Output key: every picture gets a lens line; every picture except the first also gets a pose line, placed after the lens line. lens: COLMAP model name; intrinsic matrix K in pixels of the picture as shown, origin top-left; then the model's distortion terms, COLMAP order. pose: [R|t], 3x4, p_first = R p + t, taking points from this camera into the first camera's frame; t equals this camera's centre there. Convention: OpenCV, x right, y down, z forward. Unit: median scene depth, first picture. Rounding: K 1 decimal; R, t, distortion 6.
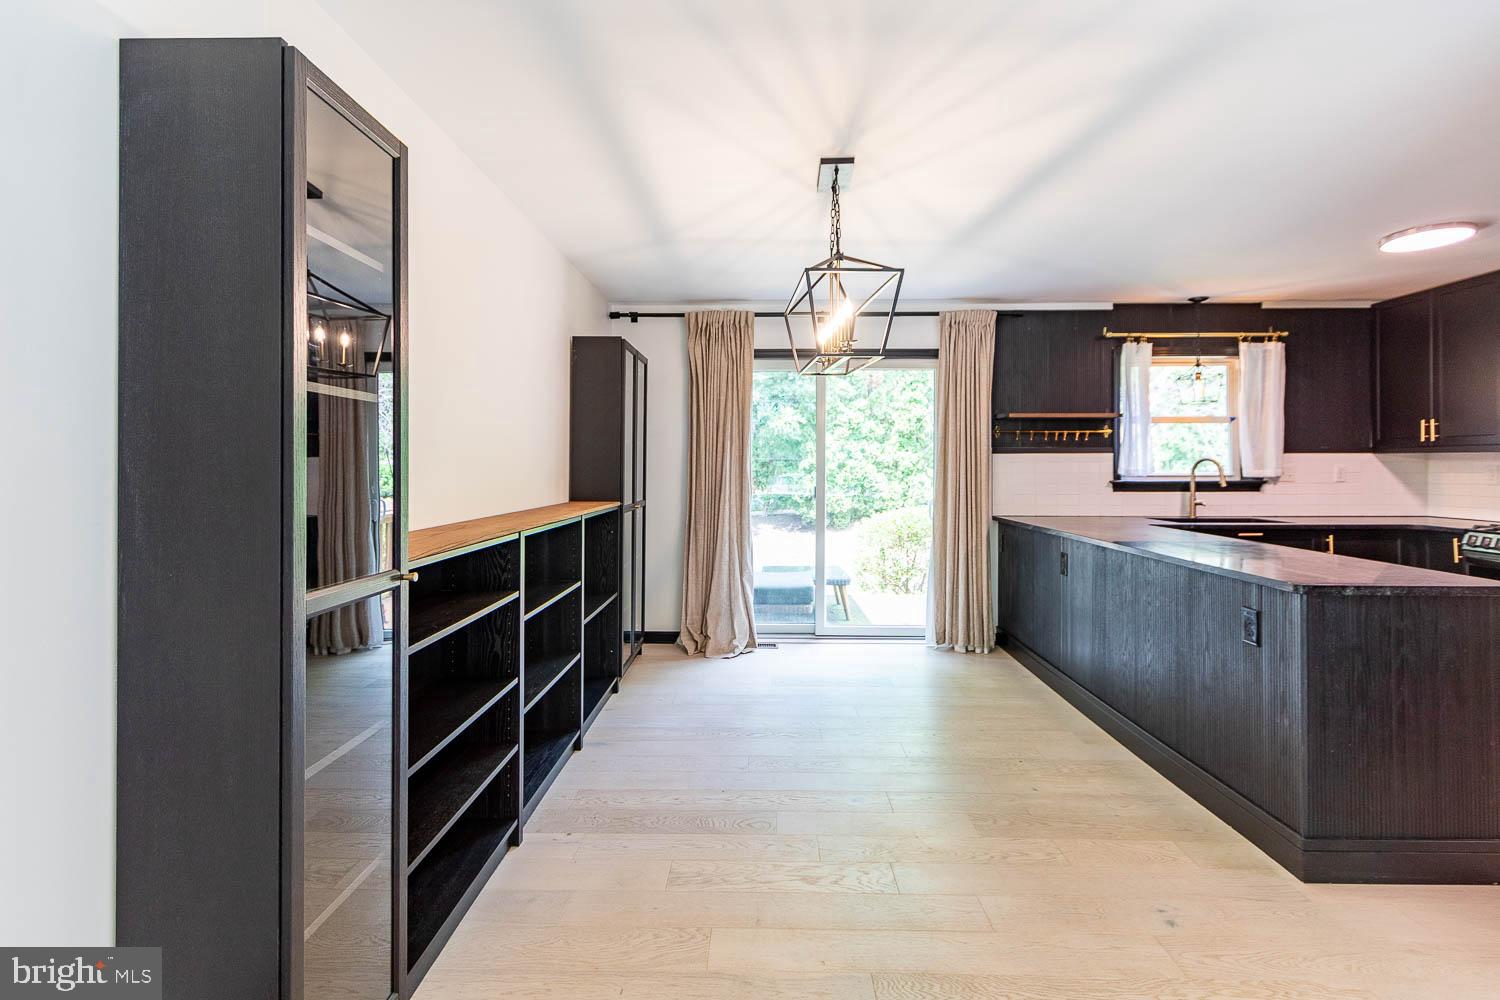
lens RADIAL K [[703.9, 0, 753.2], [0, 703.9, 462.3], [0, 0, 1]] dist [0.000789, -0.001408]
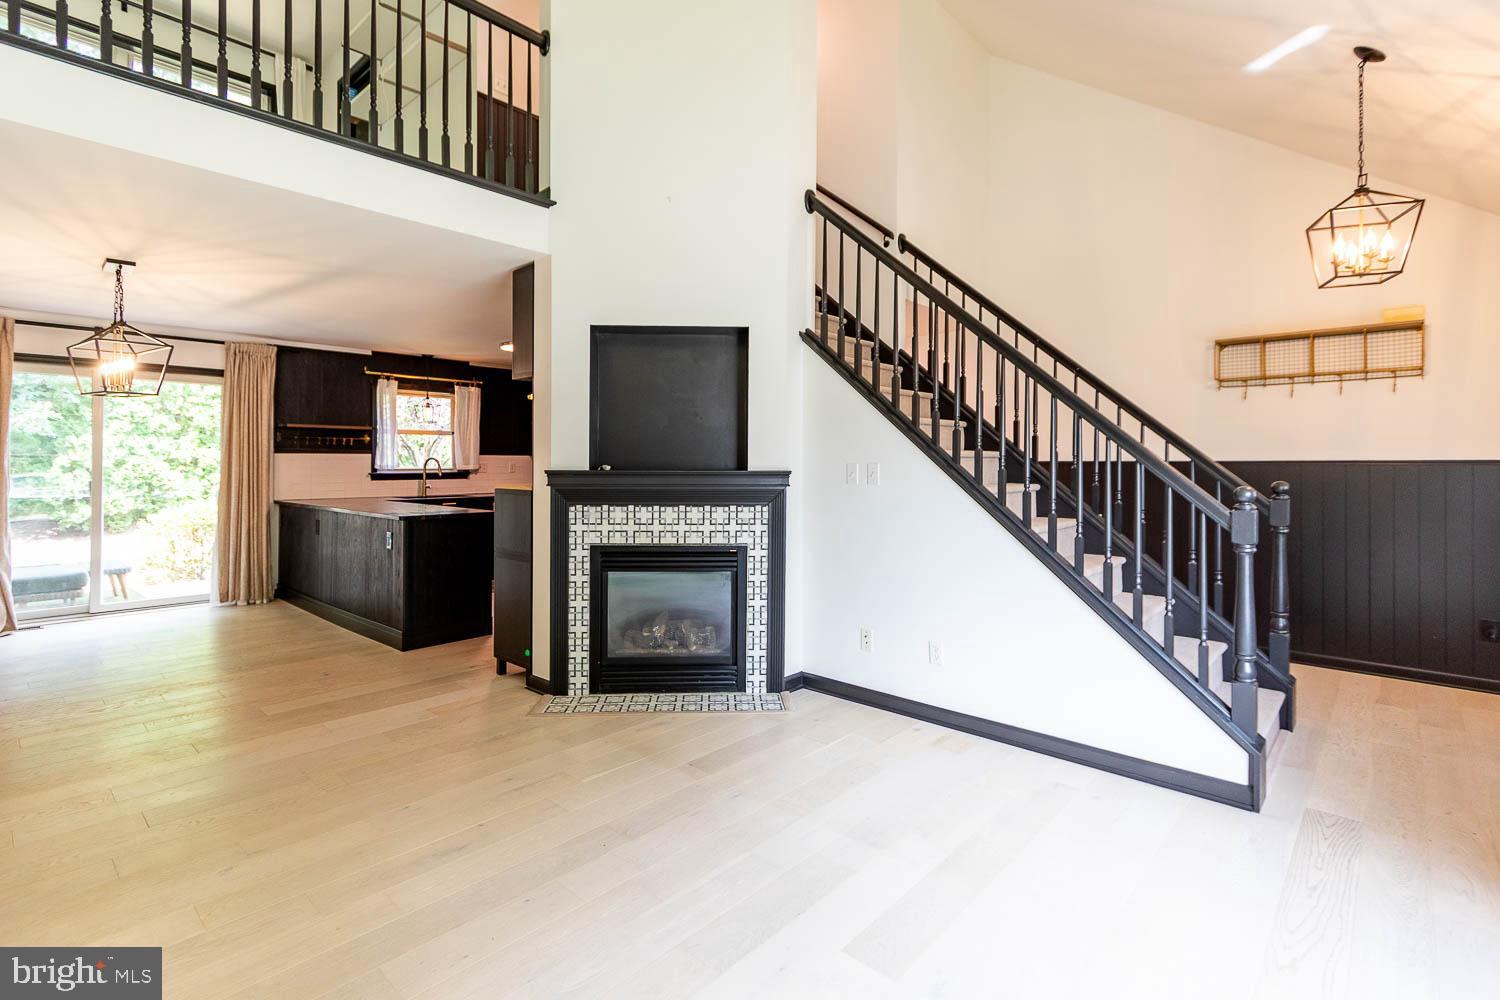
lens RADIAL K [[703.9, 0, 754.7], [0, 703.9, 458.8], [0, 0, 1]] dist [0.000789, -0.001408]
pose [[0.652373, 0.005908, 0.757875, -0.074042], [-0.004057, 0.999983, -0.004302, 0.000031], [-0.757887, -0.000268, 0.652386, -0.556021]]
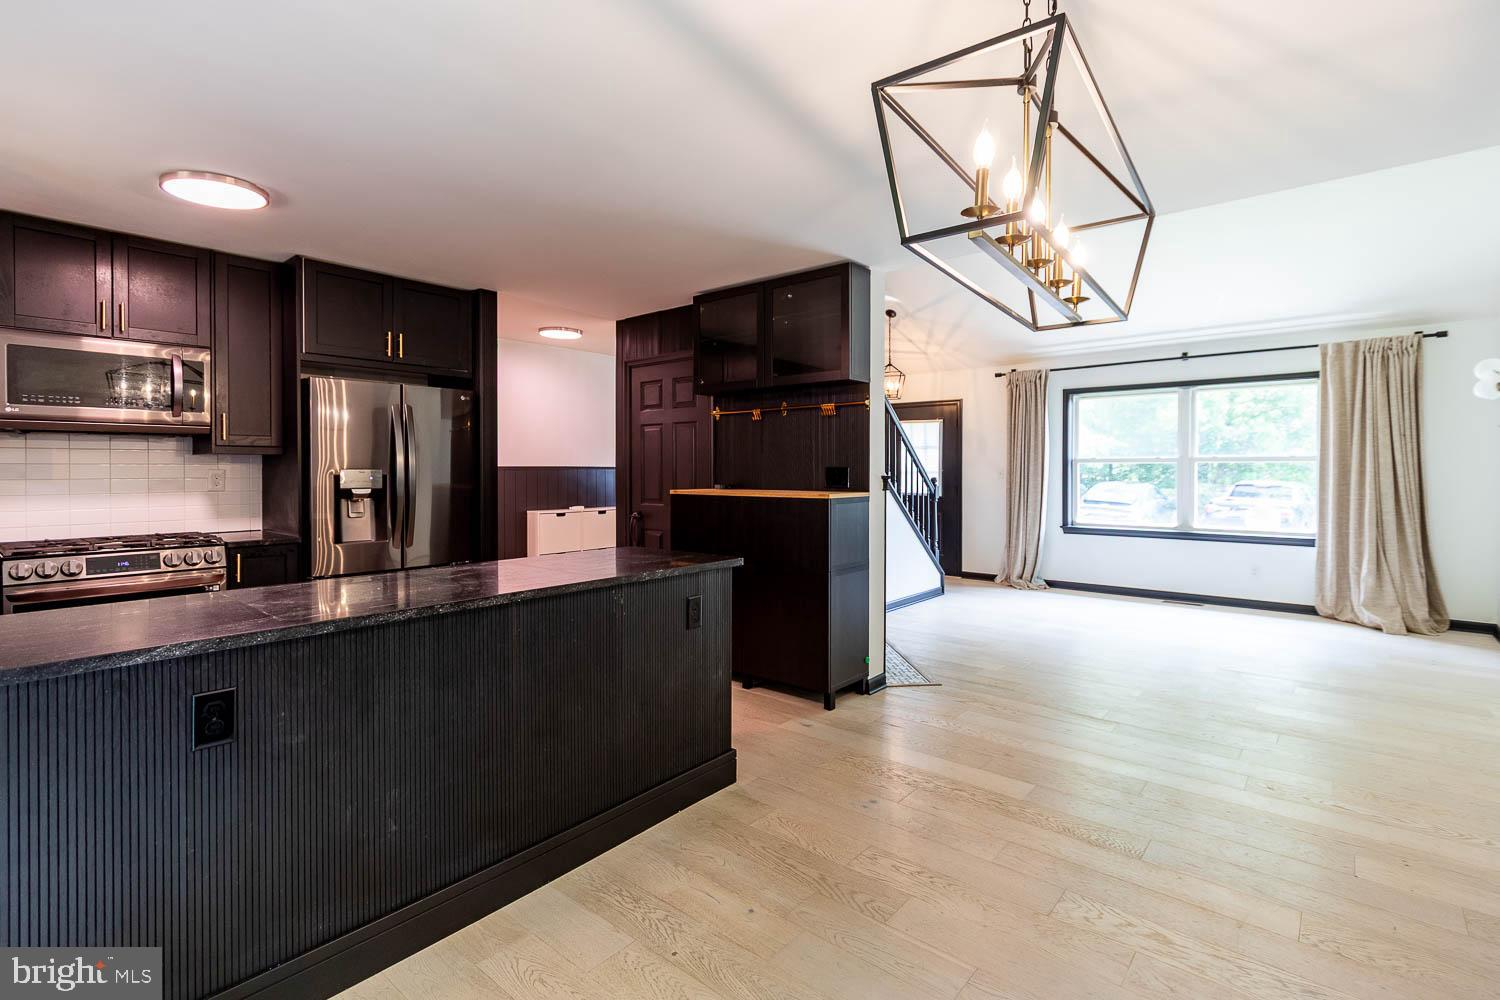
lens RADIAL K [[703.9, 0, 772.4], [0, 703.9, 471.3], [0, 0, 1]] dist [0.000789, -0.001408]
pose [[-0.786304, -0.005236, 0.617818, -0.038376], [-0.002868, 0.999984, 0.004825, 0.007157], [-0.617834, 0.002022, -0.786306, 0.996638]]
